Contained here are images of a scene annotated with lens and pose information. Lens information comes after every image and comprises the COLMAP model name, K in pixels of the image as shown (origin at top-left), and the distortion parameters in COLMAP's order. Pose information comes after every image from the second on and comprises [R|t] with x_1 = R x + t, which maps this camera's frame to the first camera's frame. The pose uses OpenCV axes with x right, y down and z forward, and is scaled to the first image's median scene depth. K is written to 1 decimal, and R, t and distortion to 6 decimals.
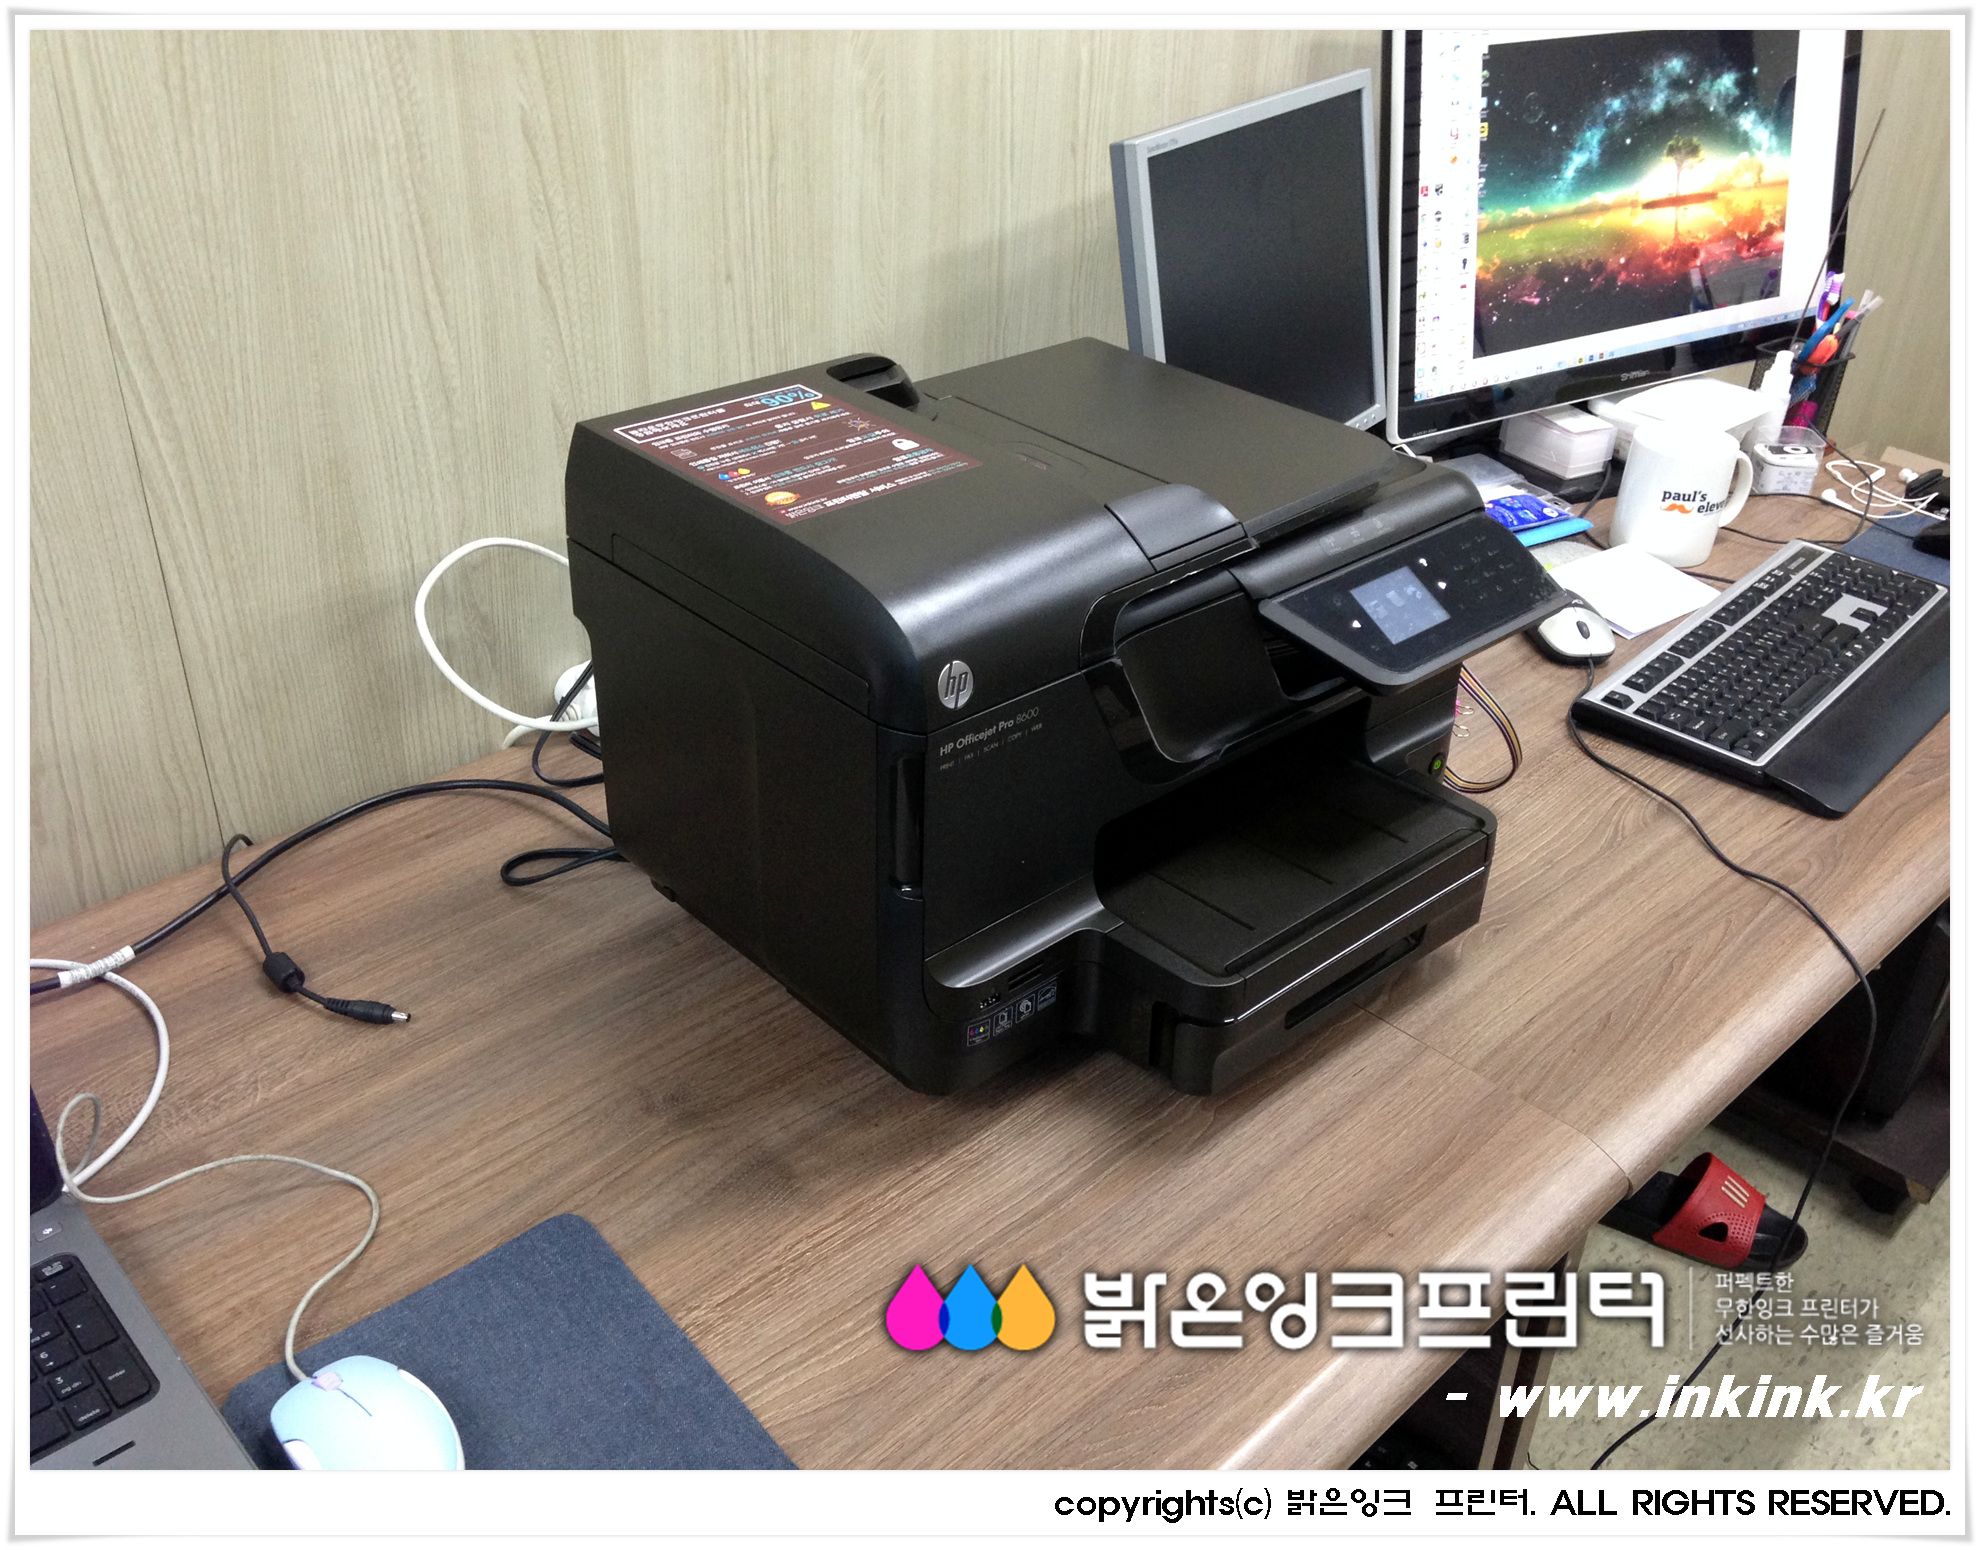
lens RADIAL K [[1749.1, 0, 983.0], [0, 1749.1, 747.9], [0, 0, 1]] dist [0.221276, -0.402149]
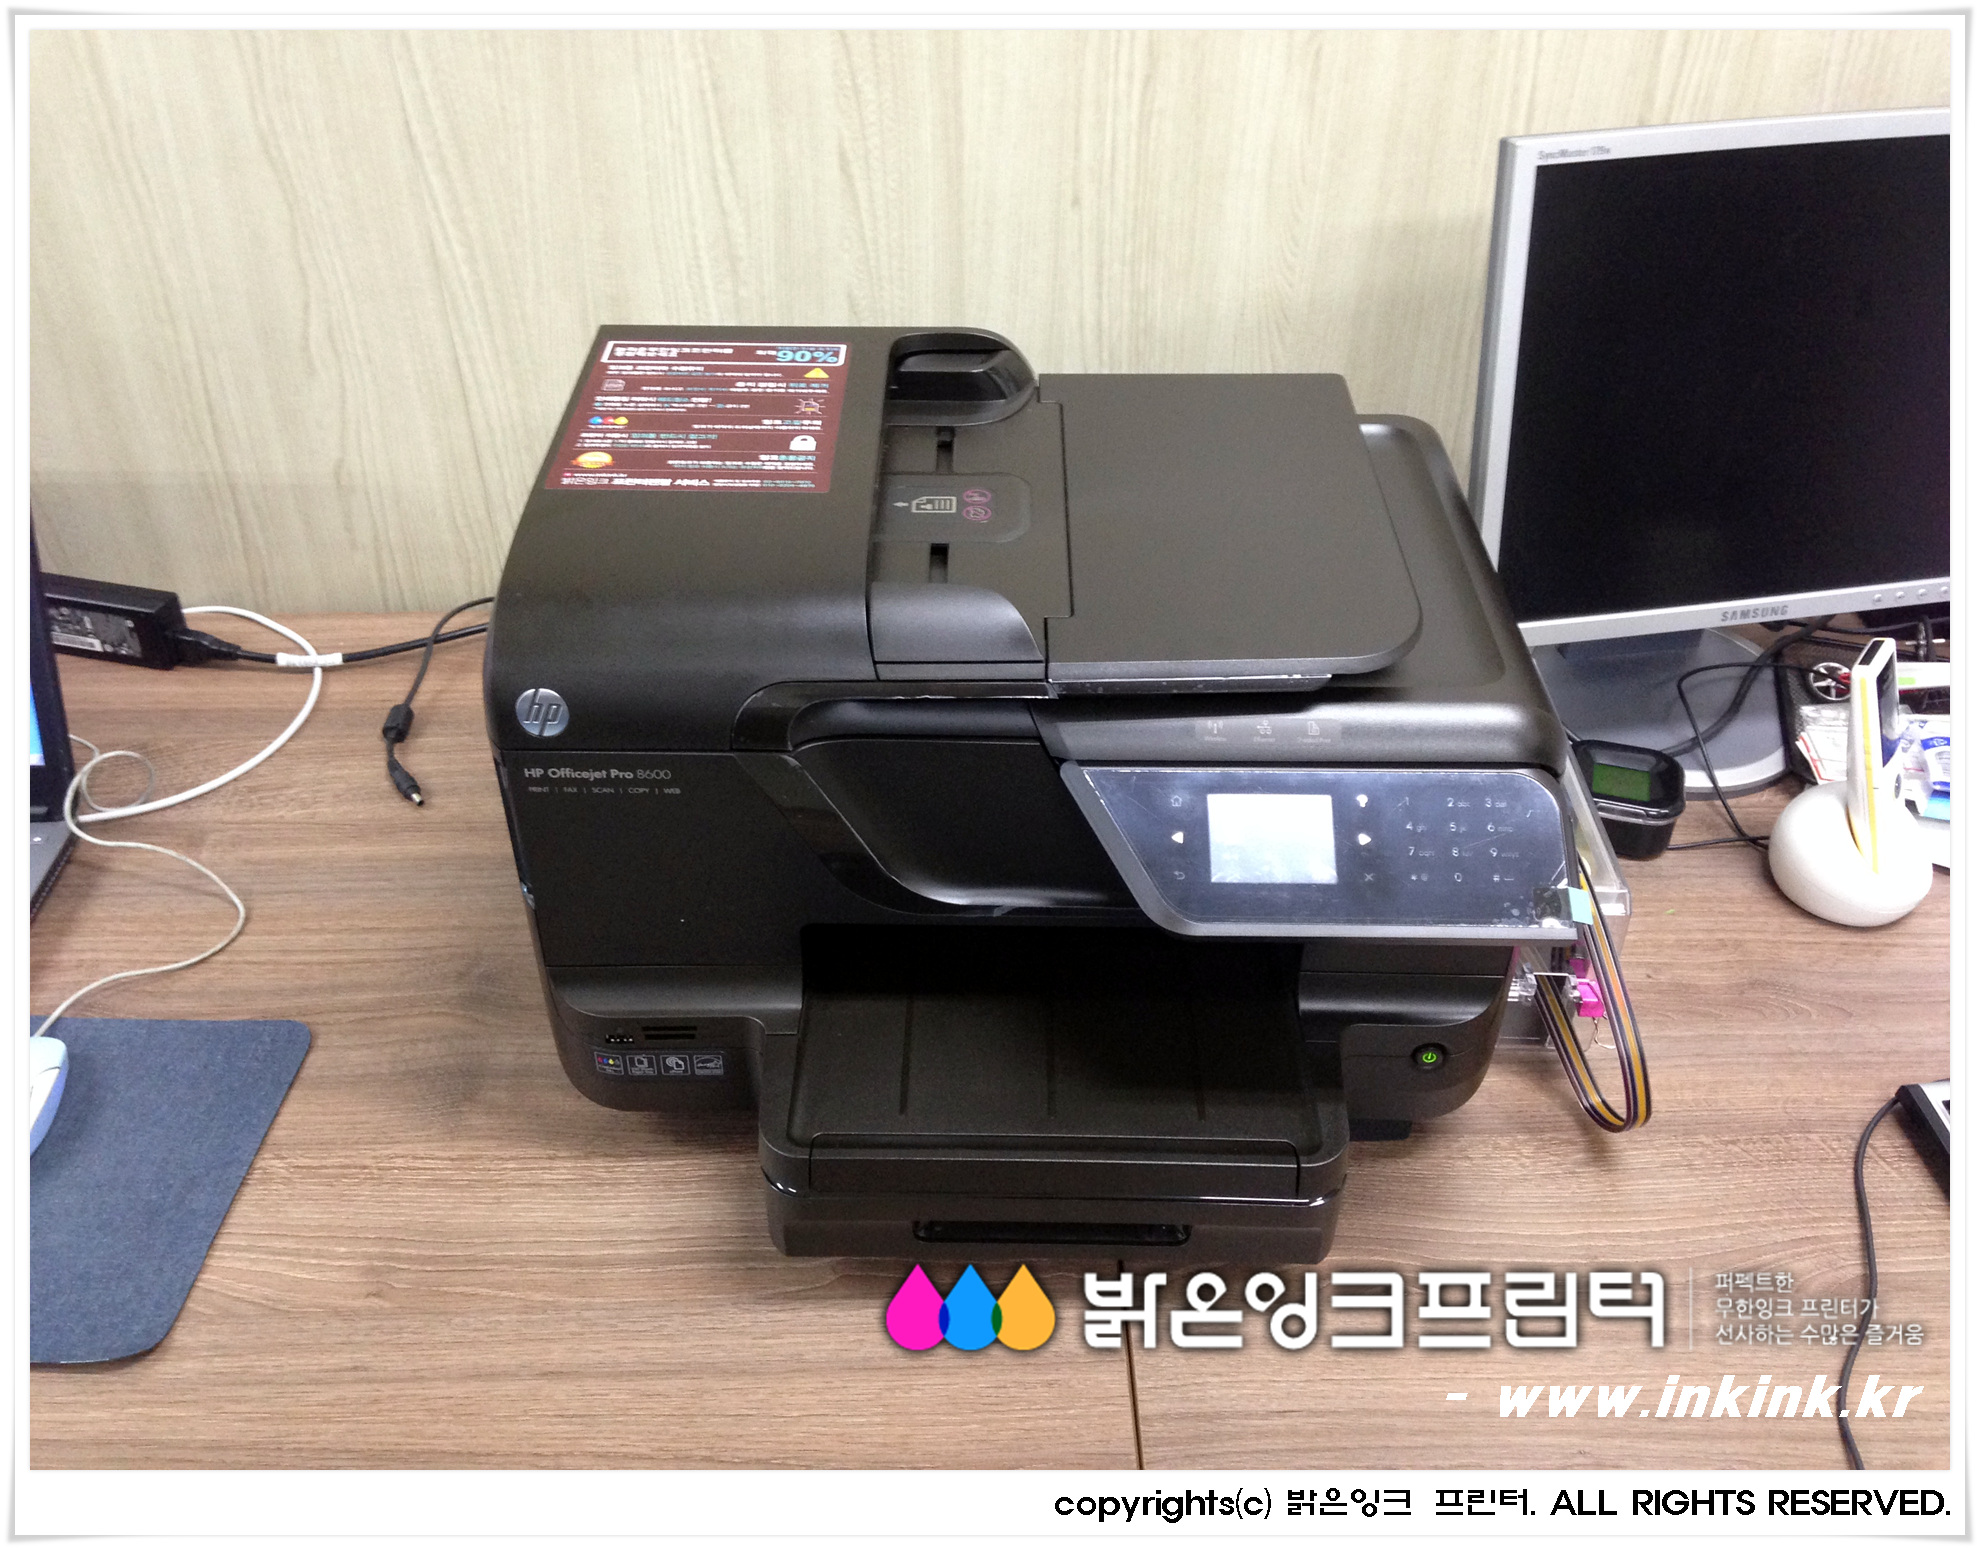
lens RADIAL K [[1749.1, 0, 983.0], [0, 1749.1, 747.9], [0, 0, 1]] dist [0.221276, -0.402149]
pose [[0.732327, 0.390829, -0.557628, 0.501059], [-0.326410, 0.920159, 0.216248, -0.217945], [0.597623, 0.023651, 0.801428, 0.291245]]
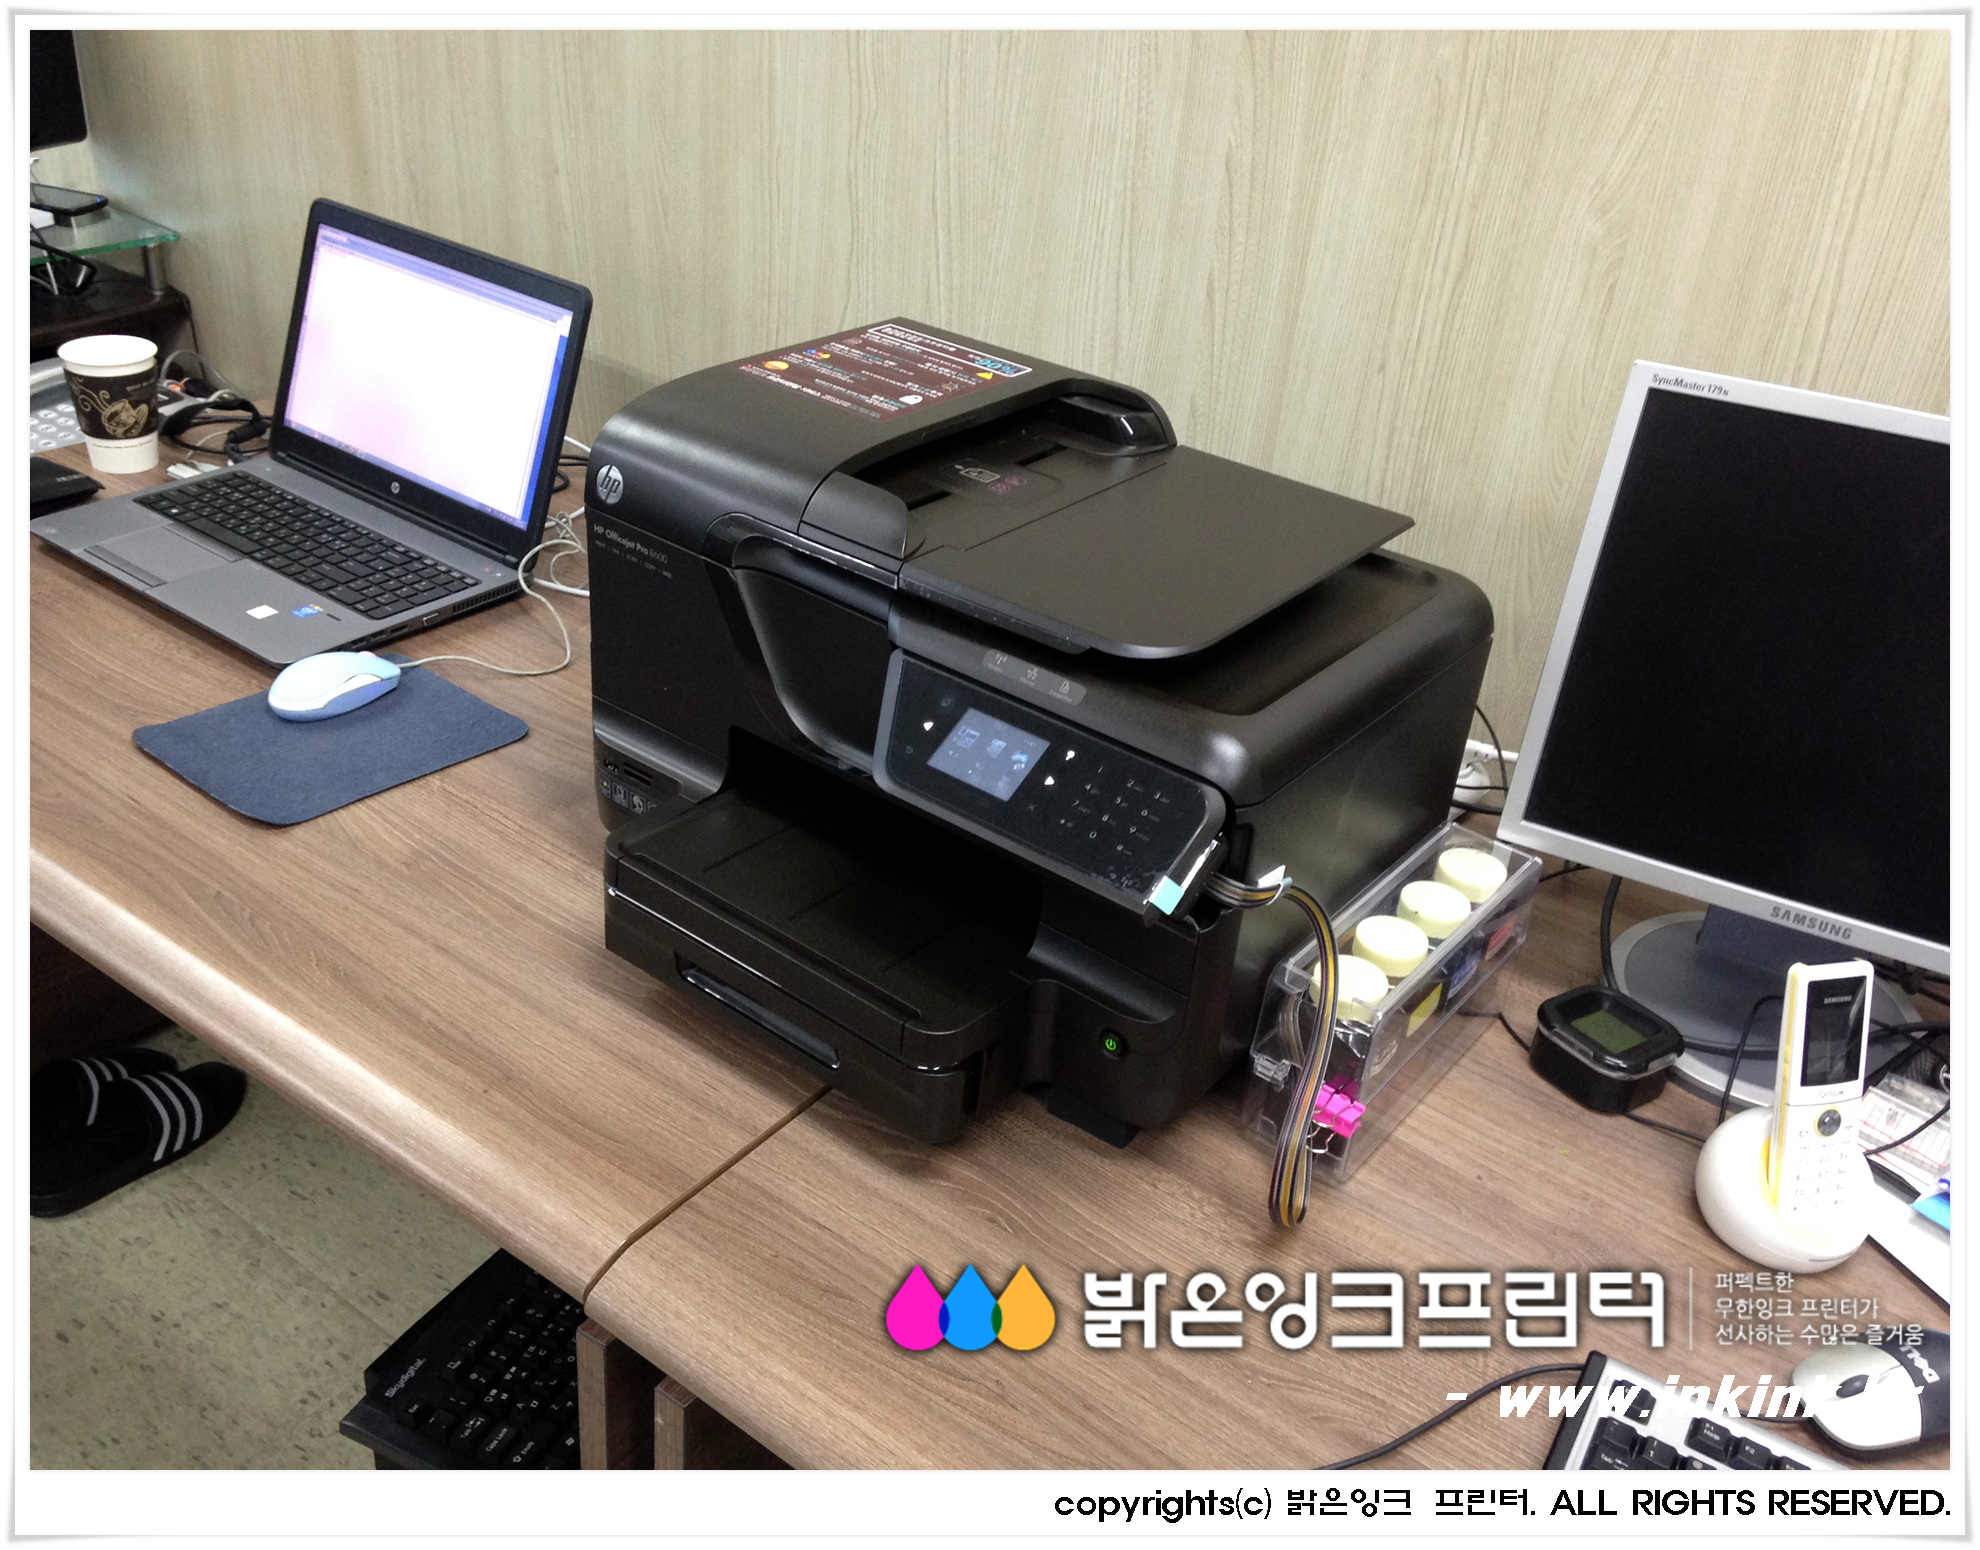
lens RADIAL K [[1749.1, 0, 983.0], [0, 1749.1, 747.9], [0, 0, 1]] dist [0.221276, -0.402149]
pose [[0.171285, 0.471932, -0.864836, 0.917991], [-0.562848, 0.767333, 0.307250, -0.324787], [0.808618, 0.434144, 0.397058, 0.583035]]
